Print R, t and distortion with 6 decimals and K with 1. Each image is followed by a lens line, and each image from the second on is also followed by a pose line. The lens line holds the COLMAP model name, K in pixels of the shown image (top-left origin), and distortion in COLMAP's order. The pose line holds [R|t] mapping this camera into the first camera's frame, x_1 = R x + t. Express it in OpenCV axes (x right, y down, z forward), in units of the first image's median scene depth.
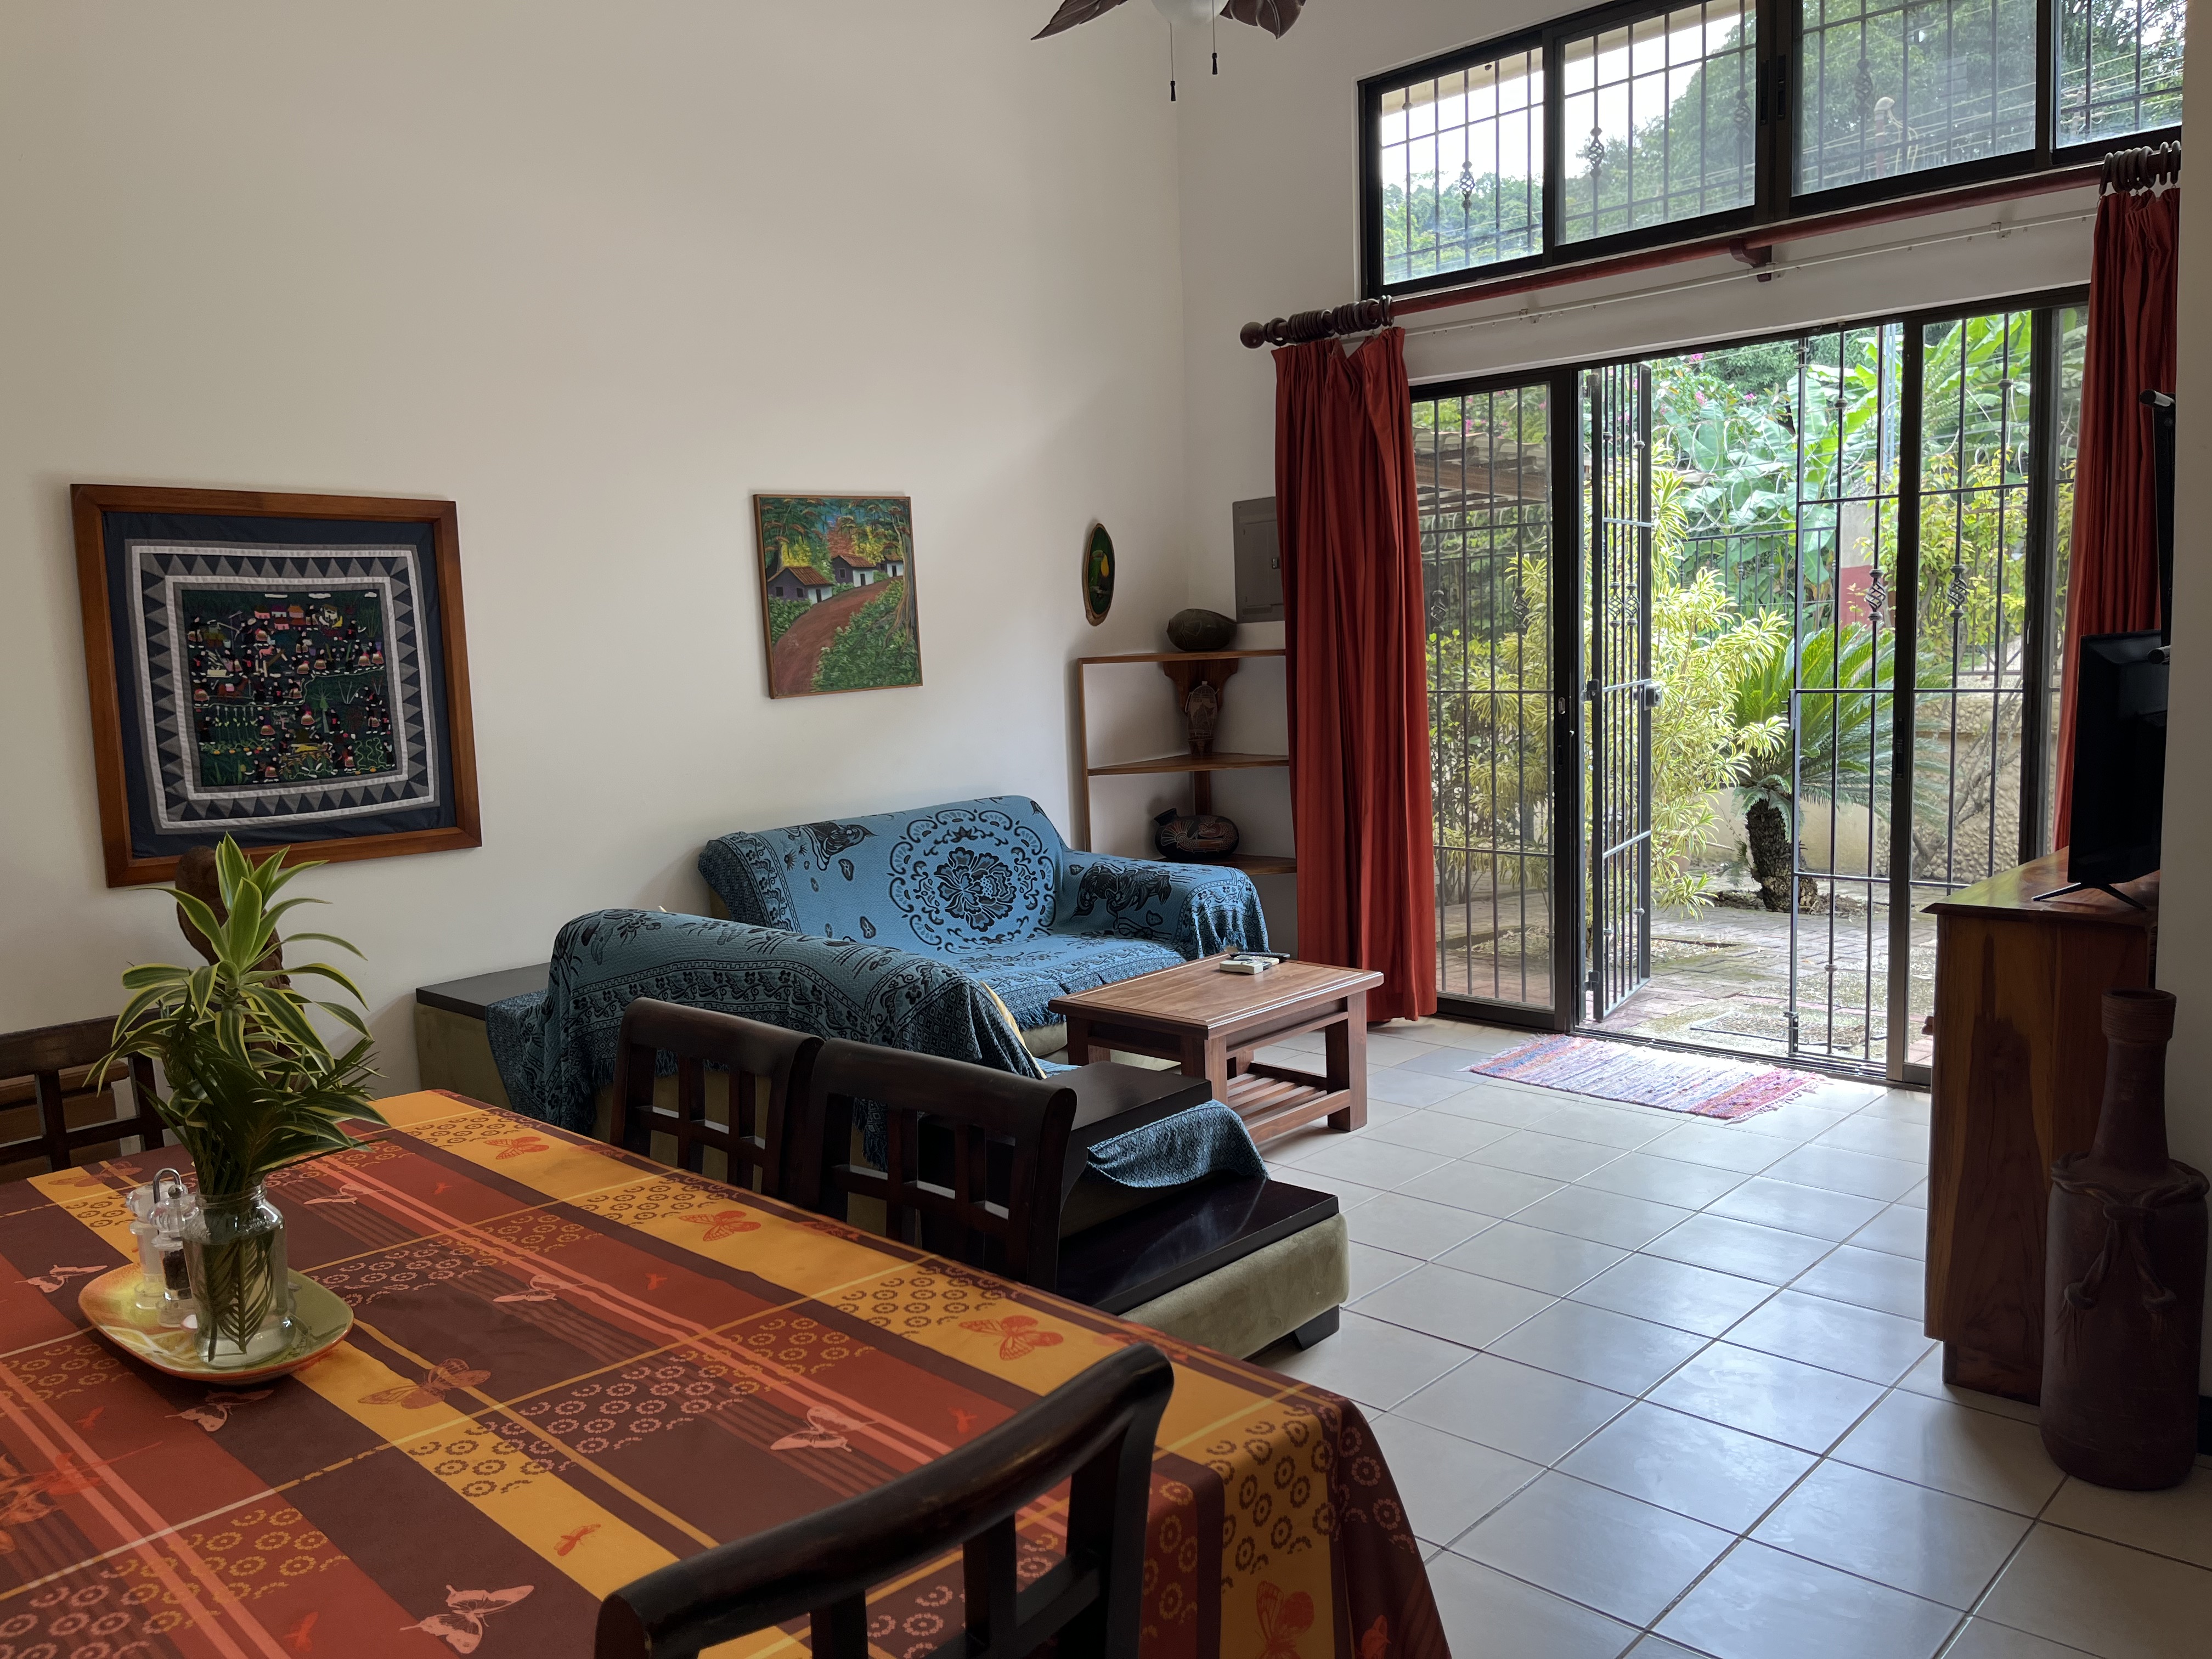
lens RADIAL K [[1660.2, 0, 1108.1], [0, 1660.2, 820.4], [0, 0, 1]] dist [0.080353, -0.118247]
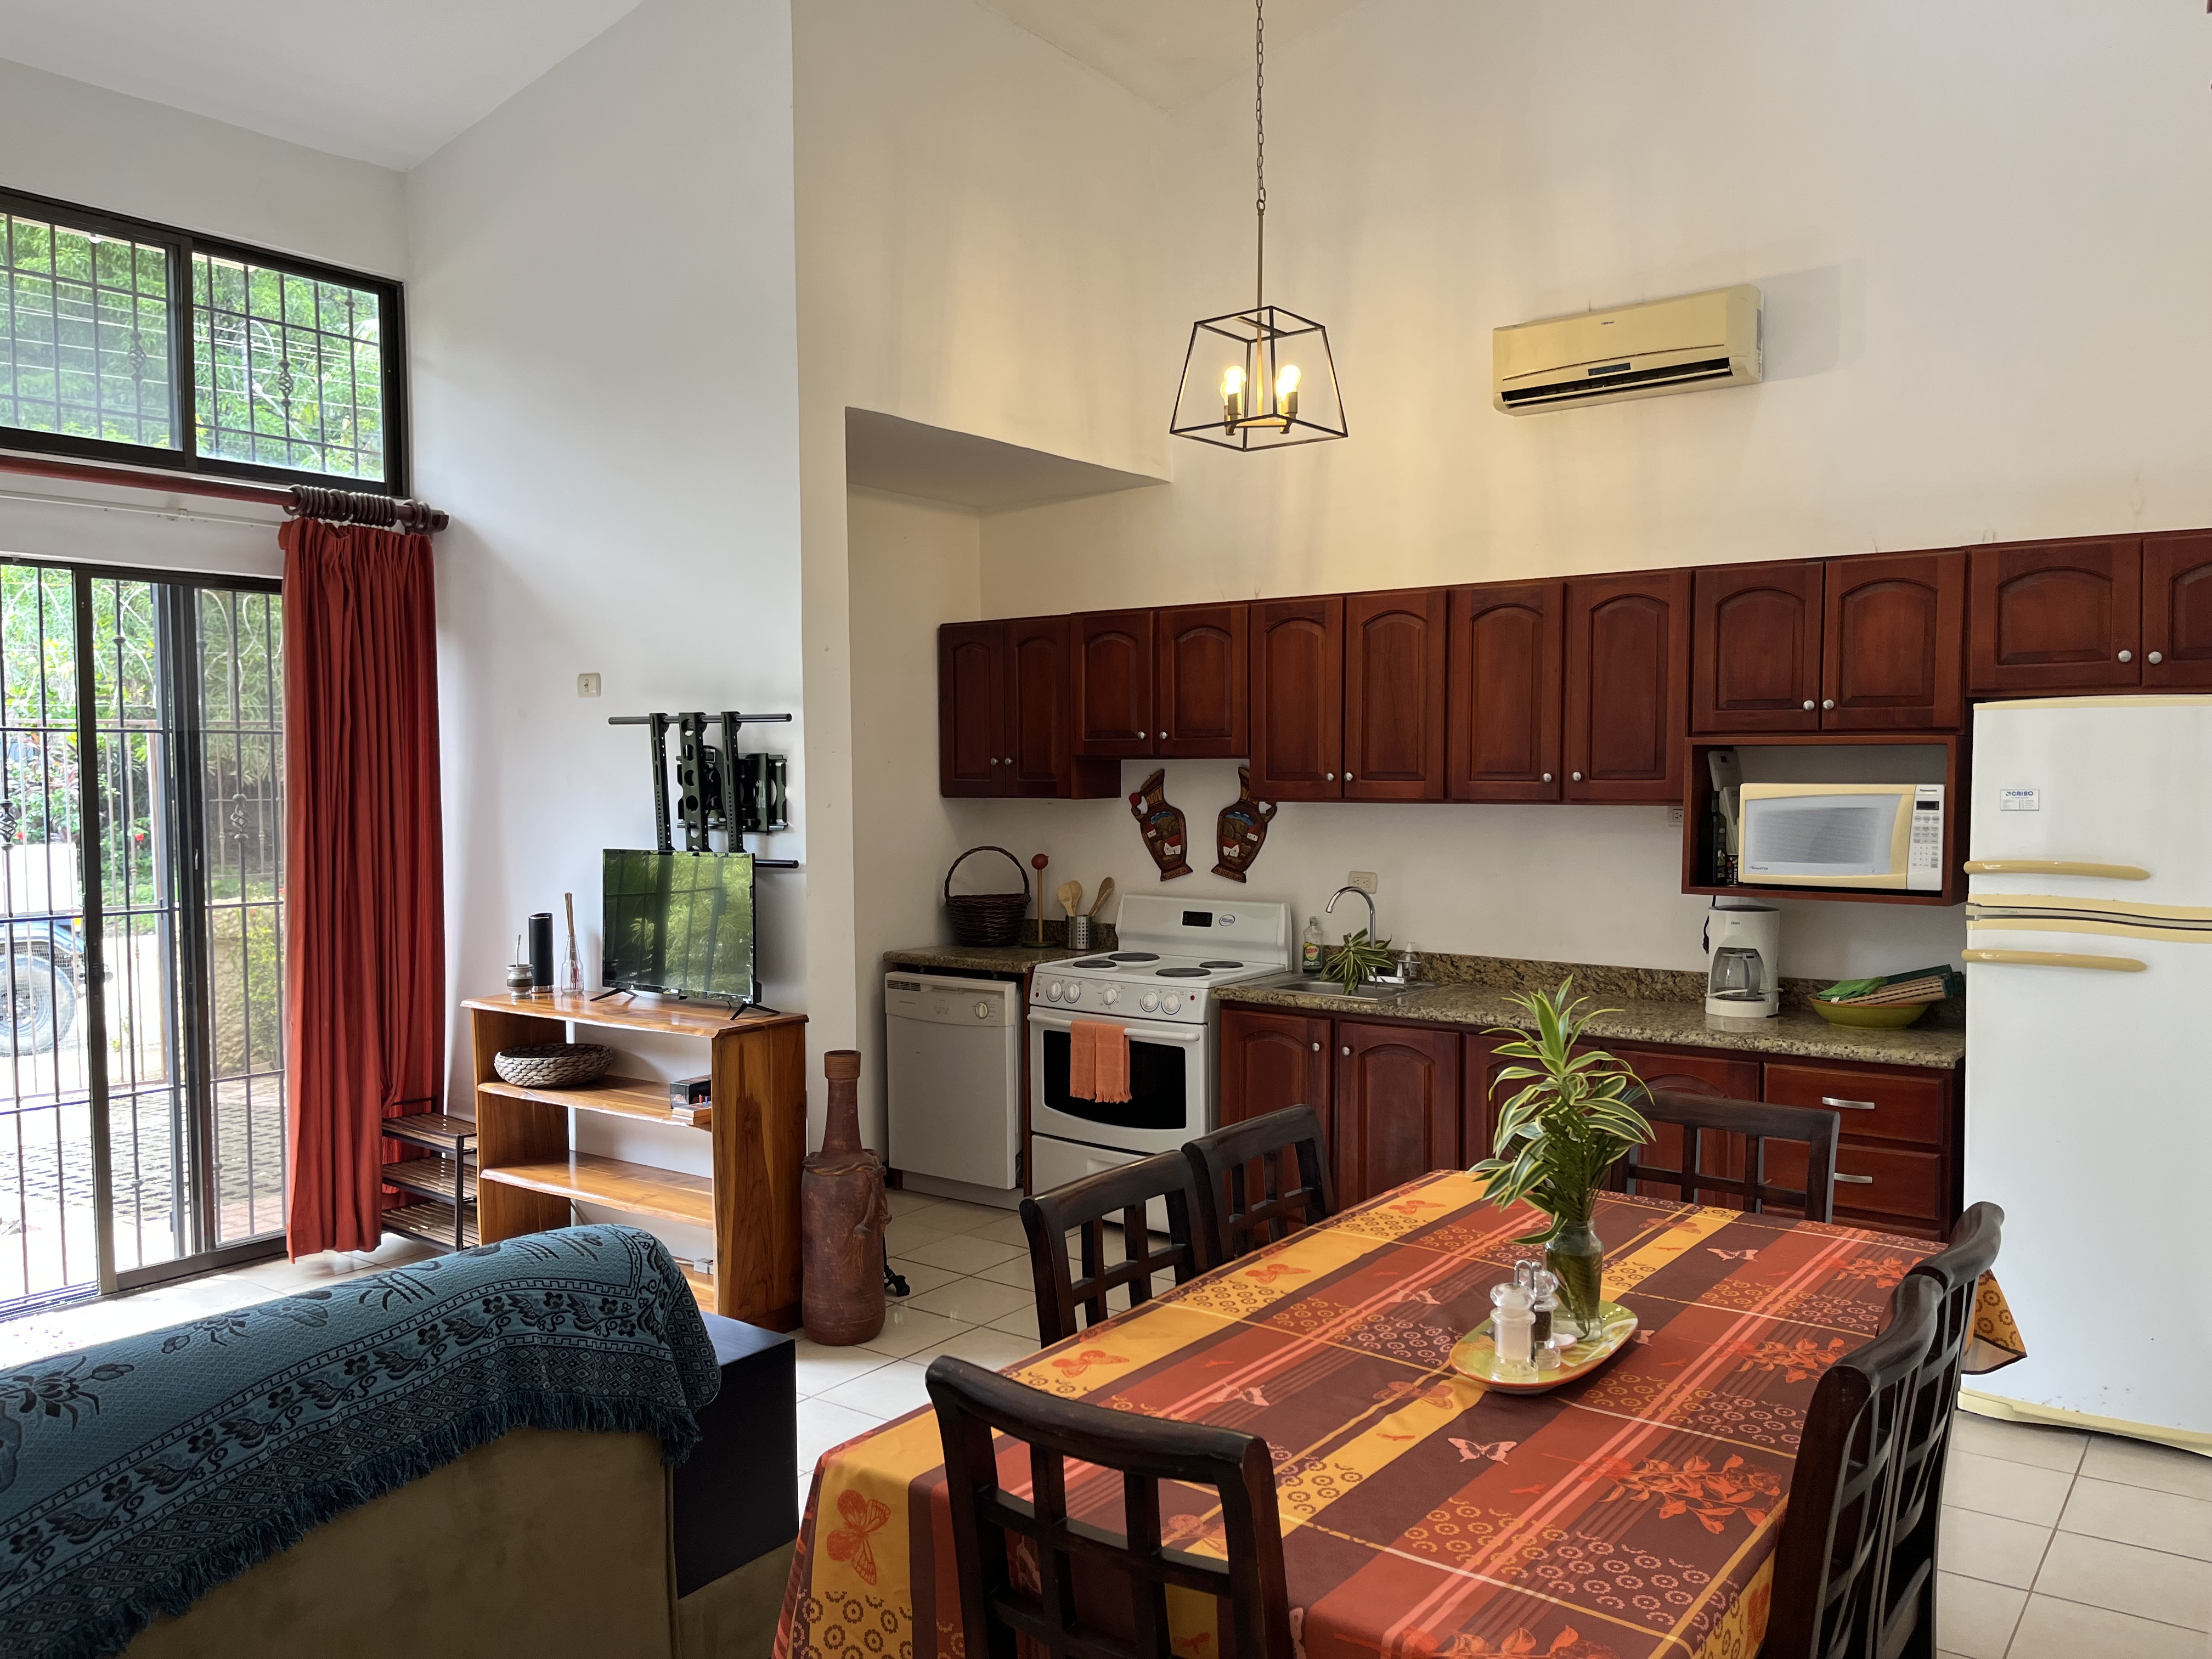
lens RADIAL K [[1661.4, 0, 1038.3], [0, 1661.4, 887.2], [0, 0, 1]] dist [0.075767, -0.115674]
pose [[-0.100487, -0.024930, 0.994626, -1.566249], [0.124500, 0.991513, 0.037430, -0.151507], [-0.987118, 0.127592, -0.096531, 1.272435]]
